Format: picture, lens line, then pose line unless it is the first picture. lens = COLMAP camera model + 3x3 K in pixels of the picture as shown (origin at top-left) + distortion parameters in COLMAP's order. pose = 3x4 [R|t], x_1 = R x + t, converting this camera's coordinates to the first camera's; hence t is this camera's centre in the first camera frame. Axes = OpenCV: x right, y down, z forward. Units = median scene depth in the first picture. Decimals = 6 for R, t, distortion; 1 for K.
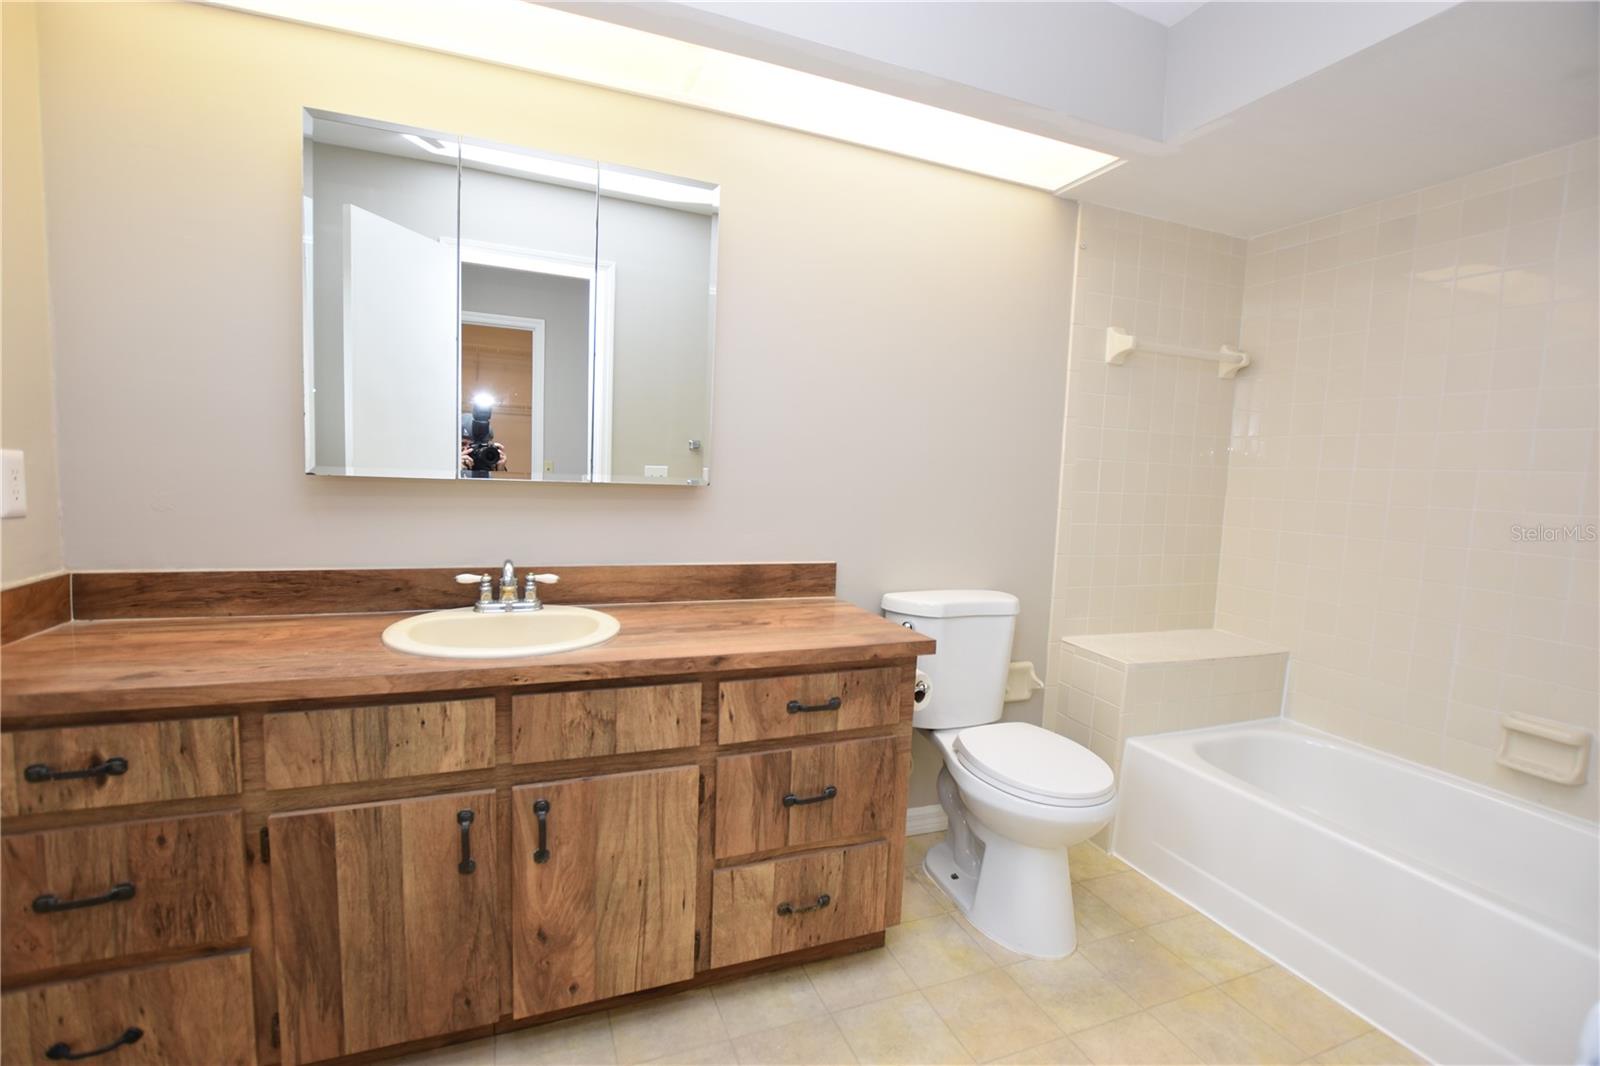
lens RADIAL K [[712.9, 0, 794.6], [0, 712.9, 534.5], [0, 0, 1]] dist [-0.024848, 0.000110]
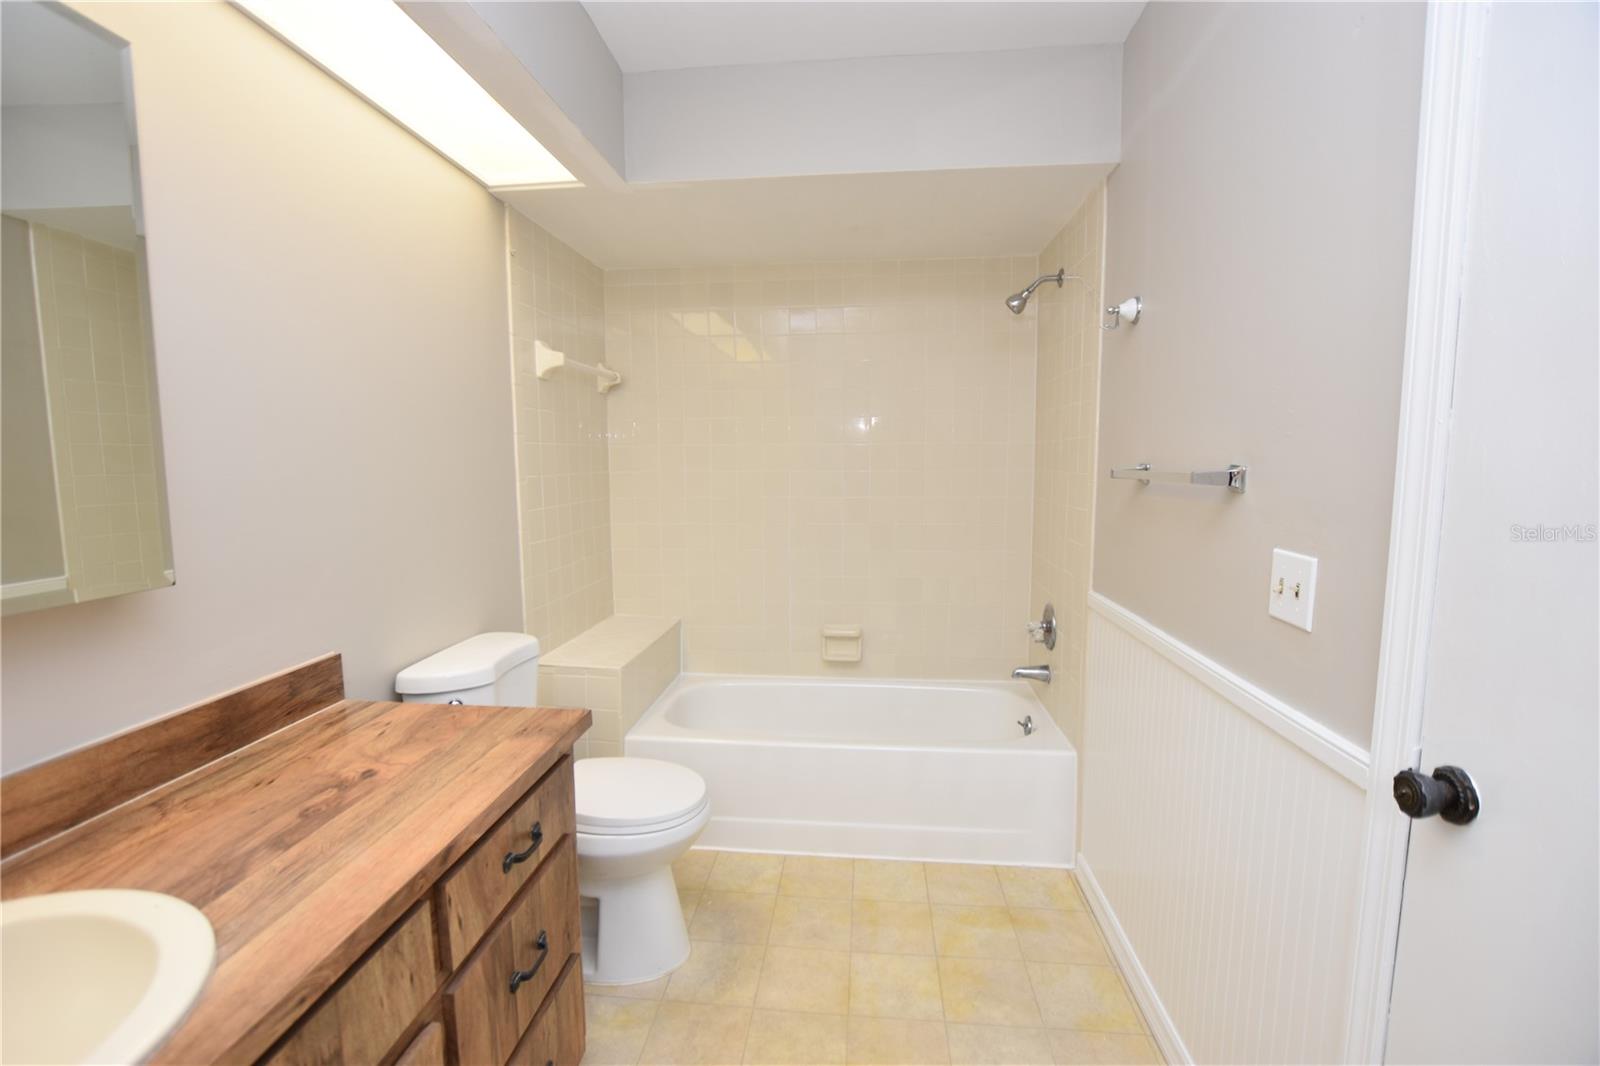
lens RADIAL K [[712.9, 0, 794.6], [0, 712.9, 534.5], [0, 0, 1]] dist [-0.024848, 0.000110]
pose [[0.459805, -0.135436, 0.877631, -0.352914], [0.101518, 0.989839, 0.099565, -0.106657], [-0.882198, 0.043315, 0.468882, 0.283048]]
